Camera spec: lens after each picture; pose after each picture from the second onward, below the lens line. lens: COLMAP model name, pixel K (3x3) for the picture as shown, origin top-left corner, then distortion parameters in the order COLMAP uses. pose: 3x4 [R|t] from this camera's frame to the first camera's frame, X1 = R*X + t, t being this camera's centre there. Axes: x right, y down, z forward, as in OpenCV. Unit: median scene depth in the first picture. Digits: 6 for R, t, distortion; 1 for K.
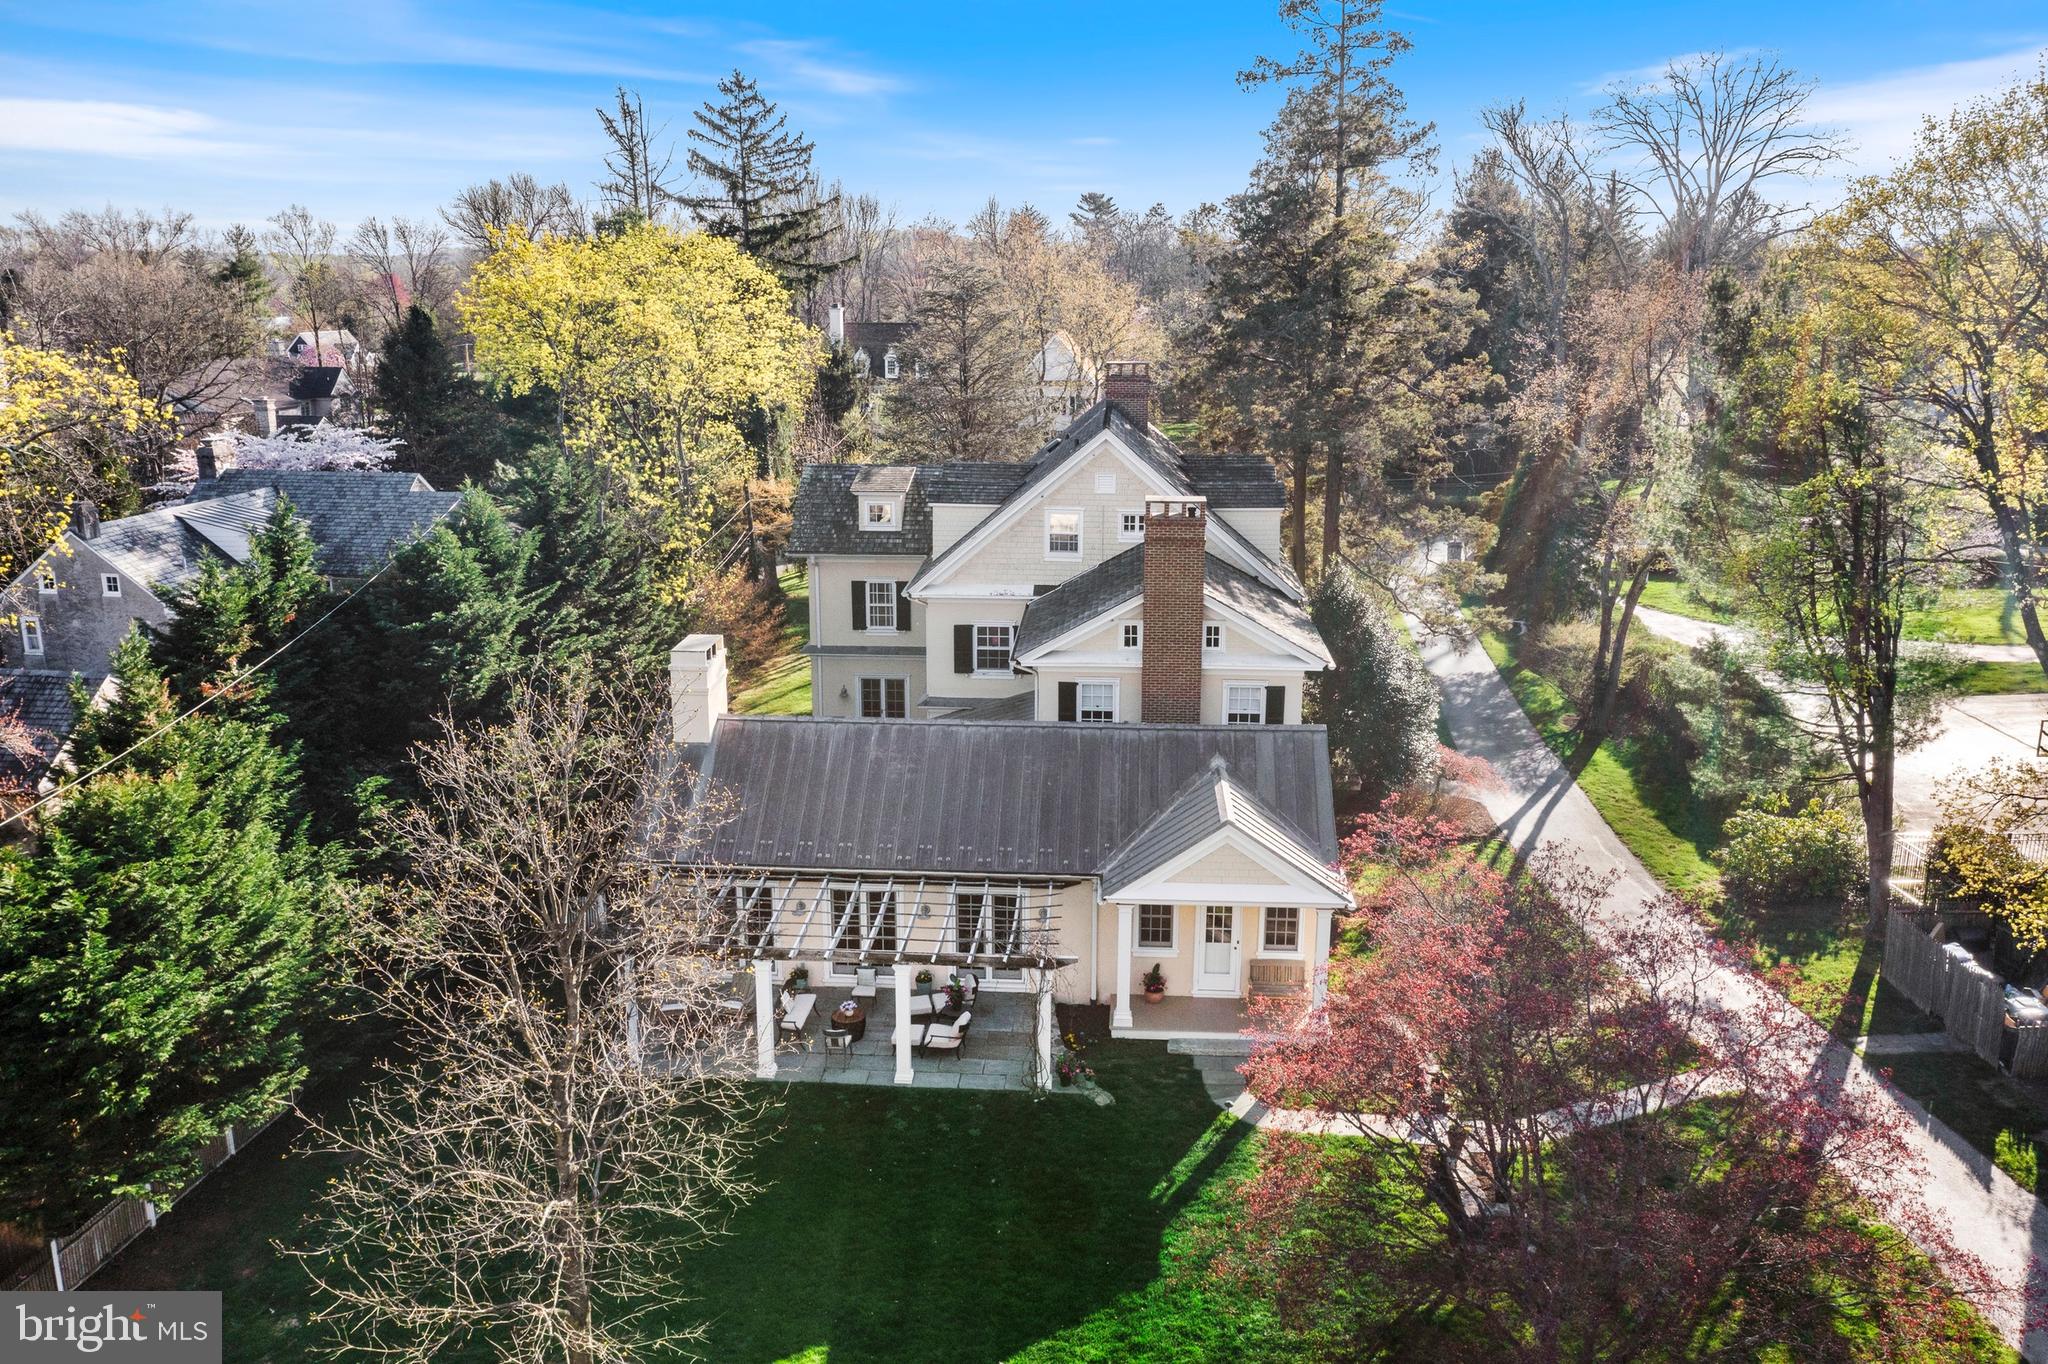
lens RADIAL K [[1625.1, 0, 1027.4], [0, 1625.1, 673.8], [0, 0, 1]] dist [-0.012535, -0.002427]
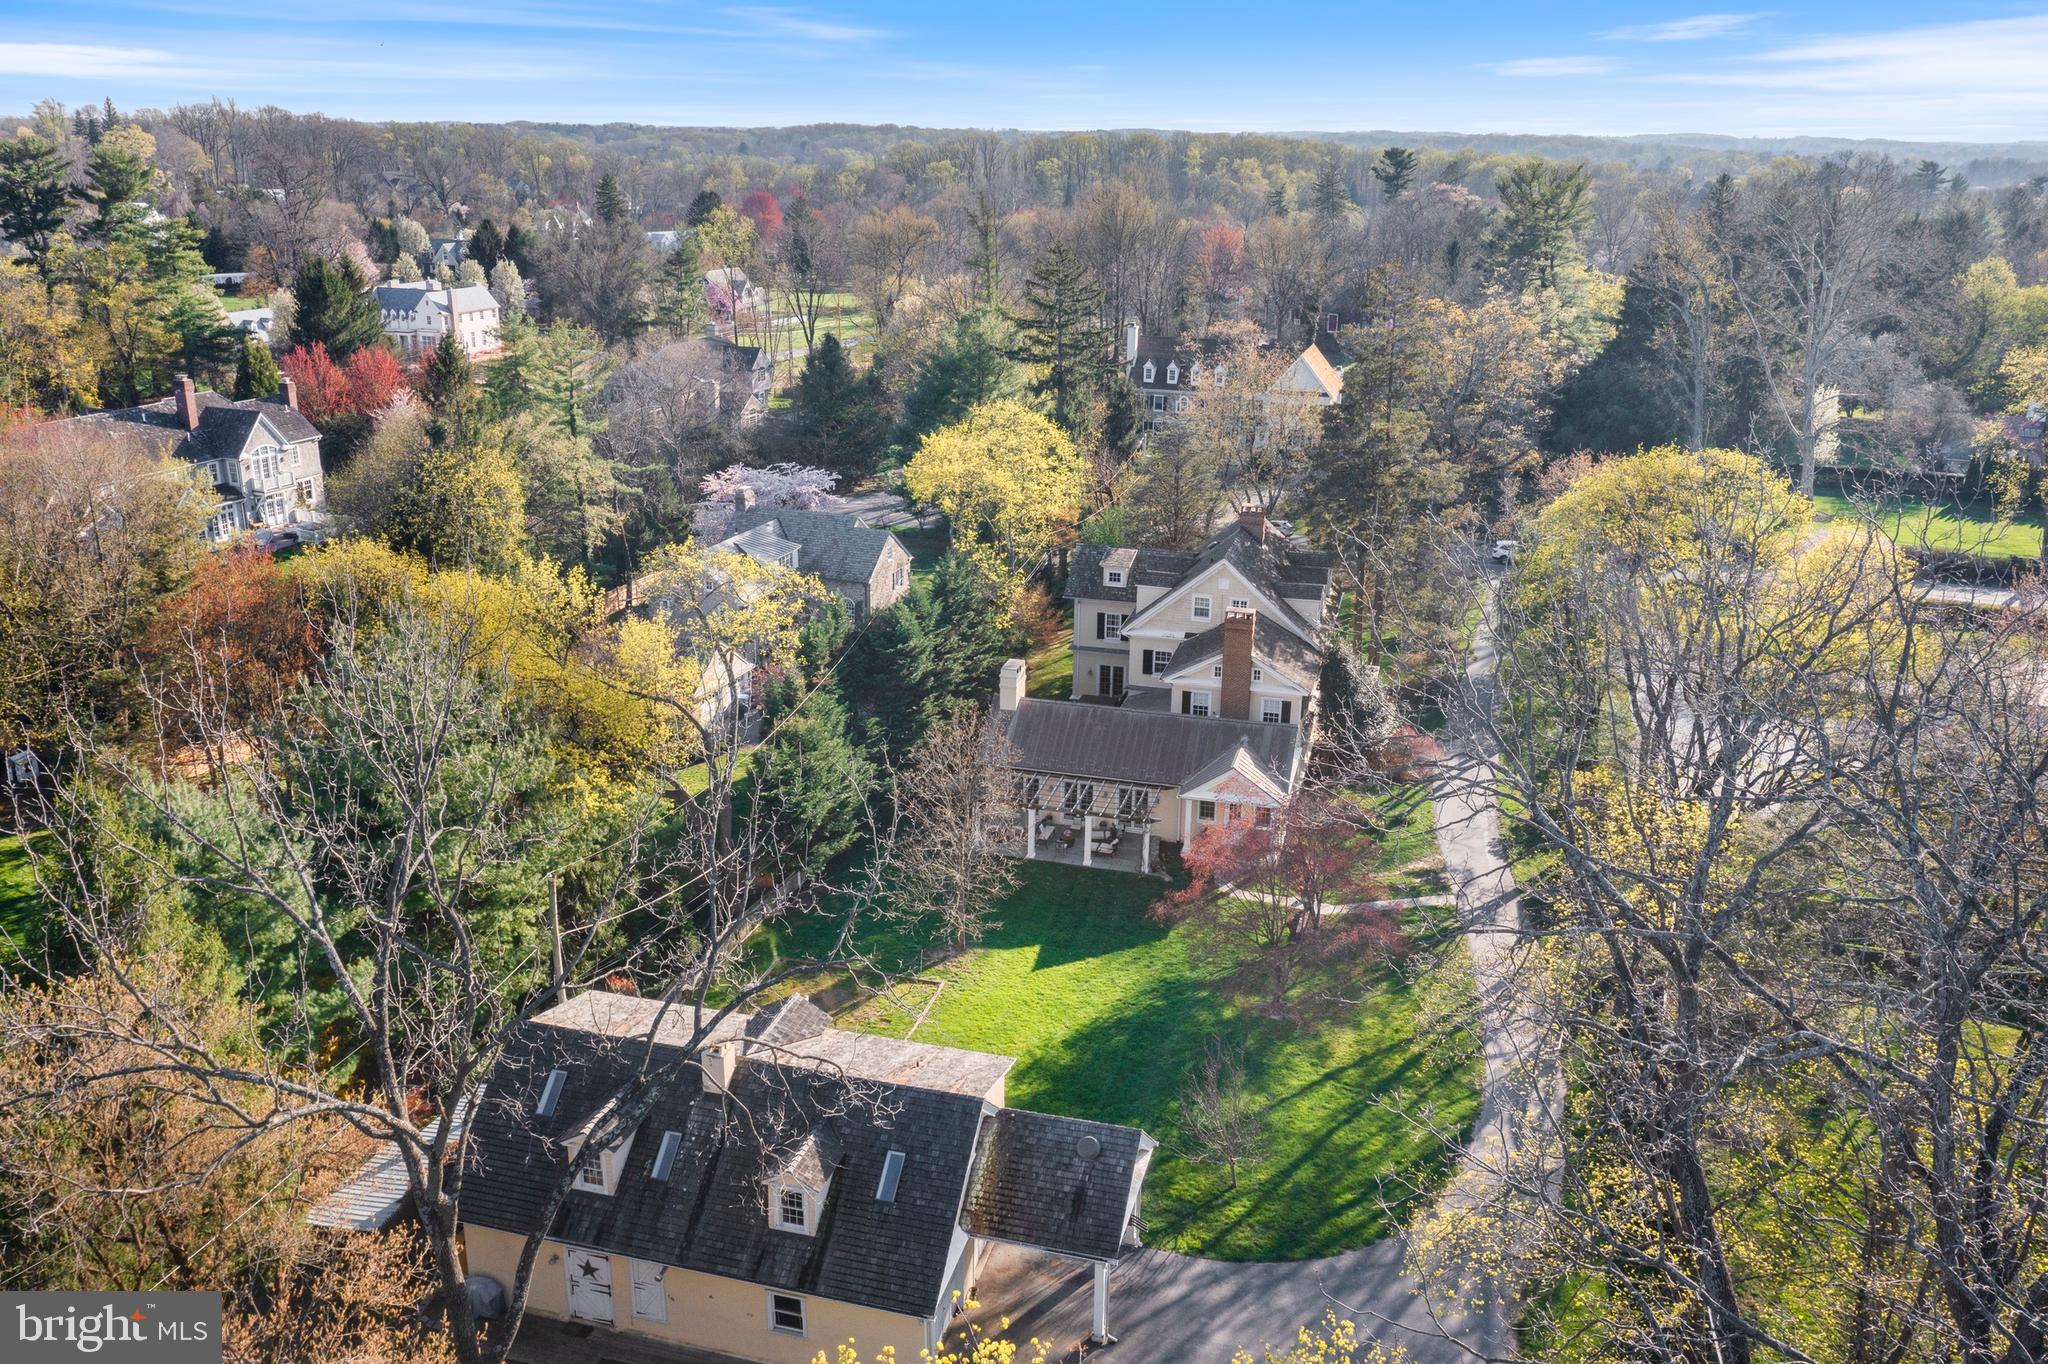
lens RADIAL K [[1625.1, 0, 1030.2], [0, 1625.1, 692.5], [0, 0, 1]] dist [-0.012535, -0.002427]
pose [[0.980428, 0.075363, -0.181883, 0.209759], [-0.059532, 0.994071, 0.090986, -0.173050], [0.187661, -0.078378, 0.979102, -1.085649]]
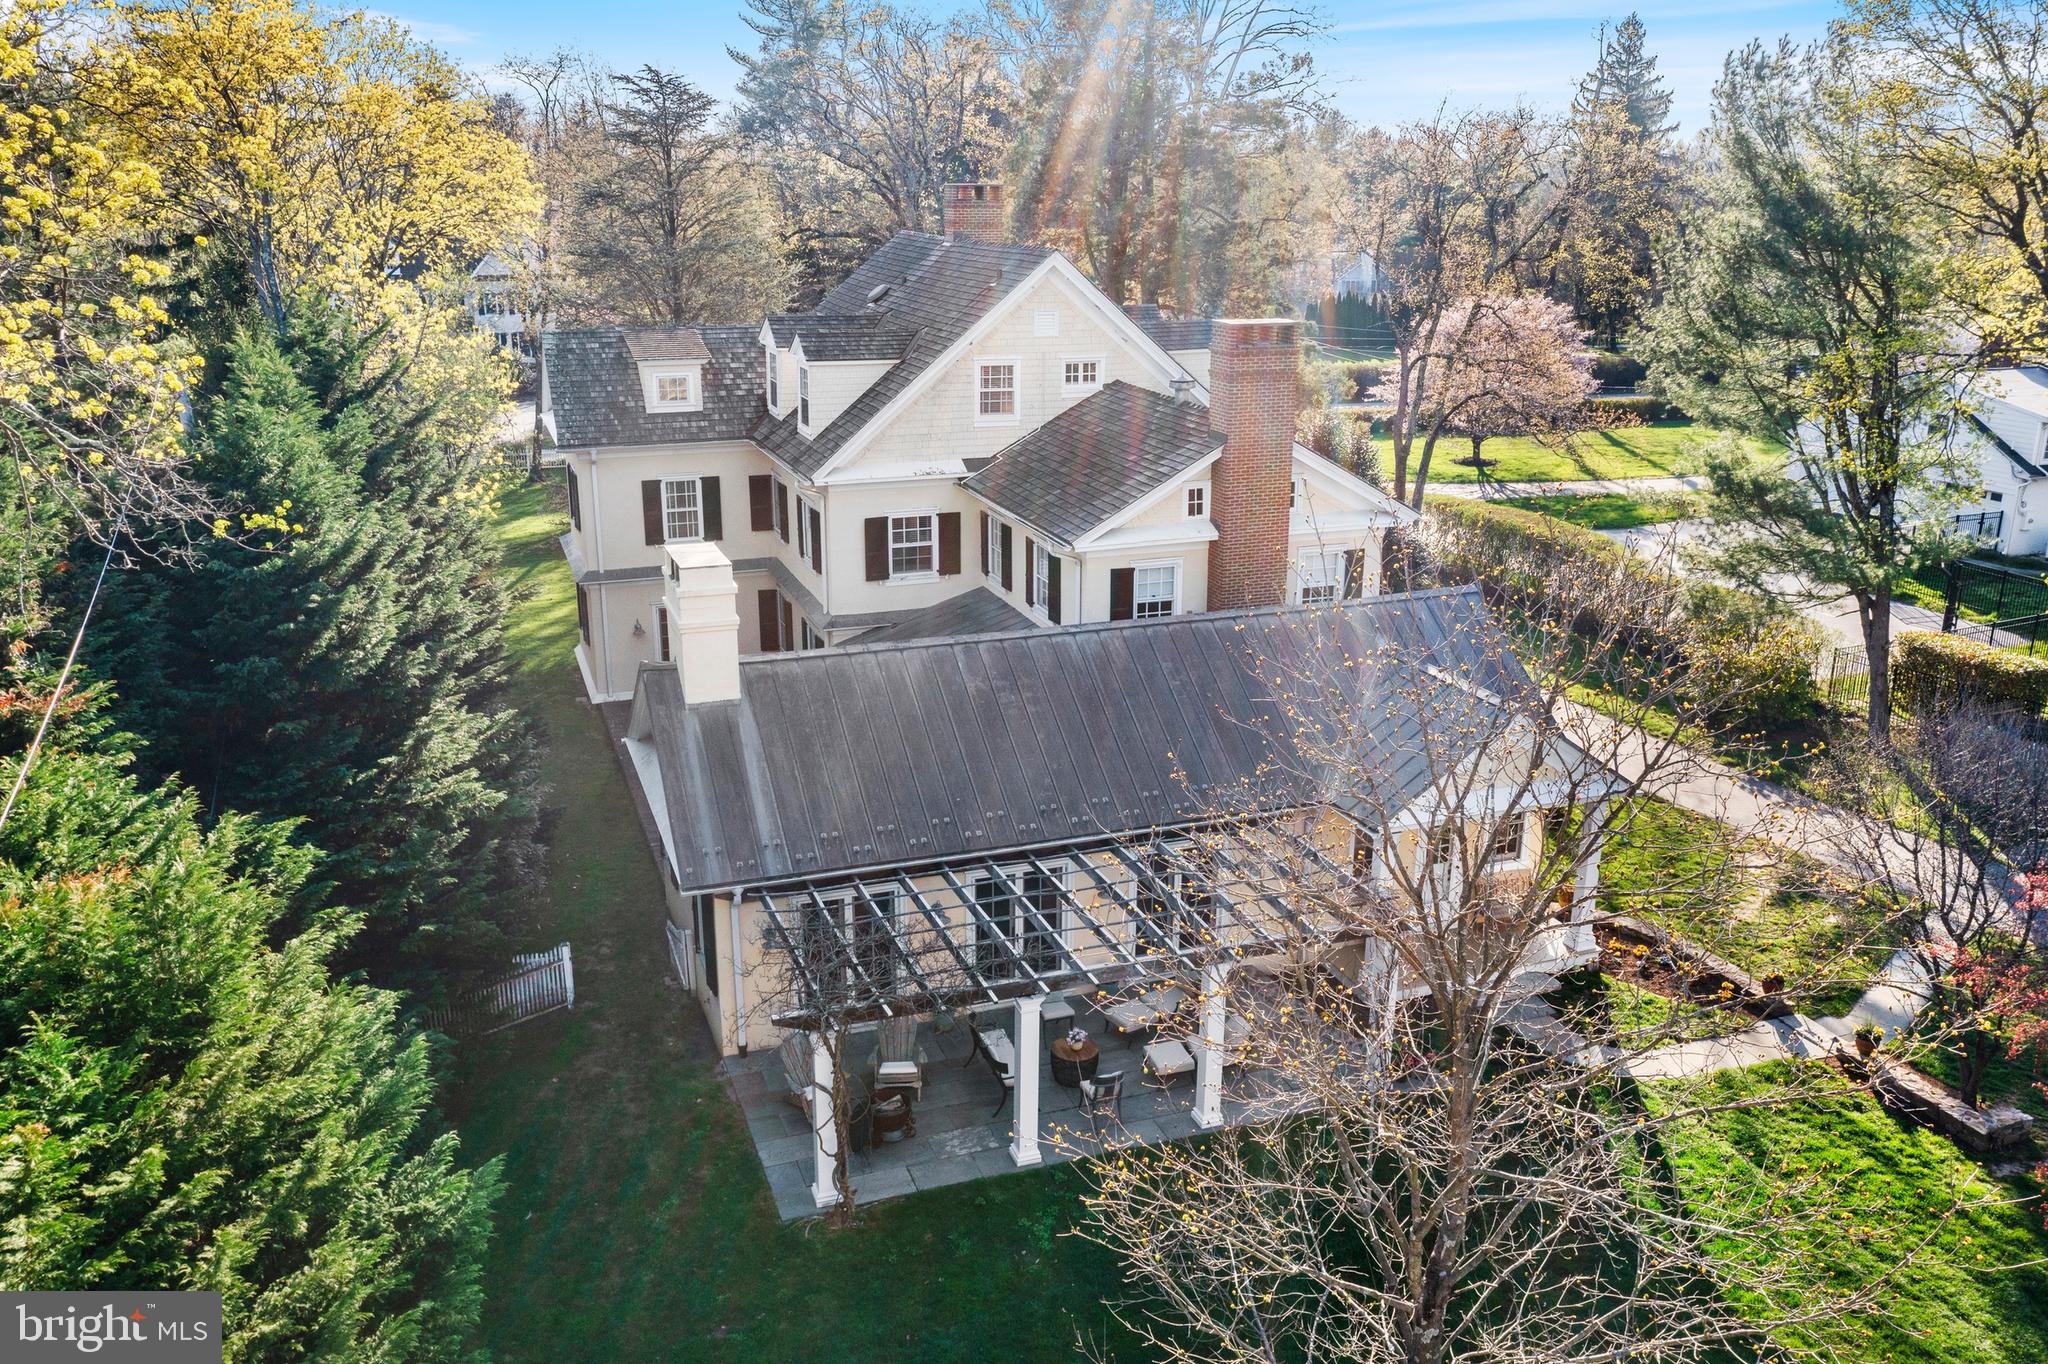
lens RADIAL K [[1625.1, 0, 1017.1], [0, 1625.1, 670.6], [0, 0, 1]] dist [-0.012535, -0.002427]
pose [[0.918959, -0.114700, 0.377305, -0.325217], [0.097183, 0.993128, 0.065213, -0.001888], [-0.382192, -0.023260, 0.923790, 0.305907]]
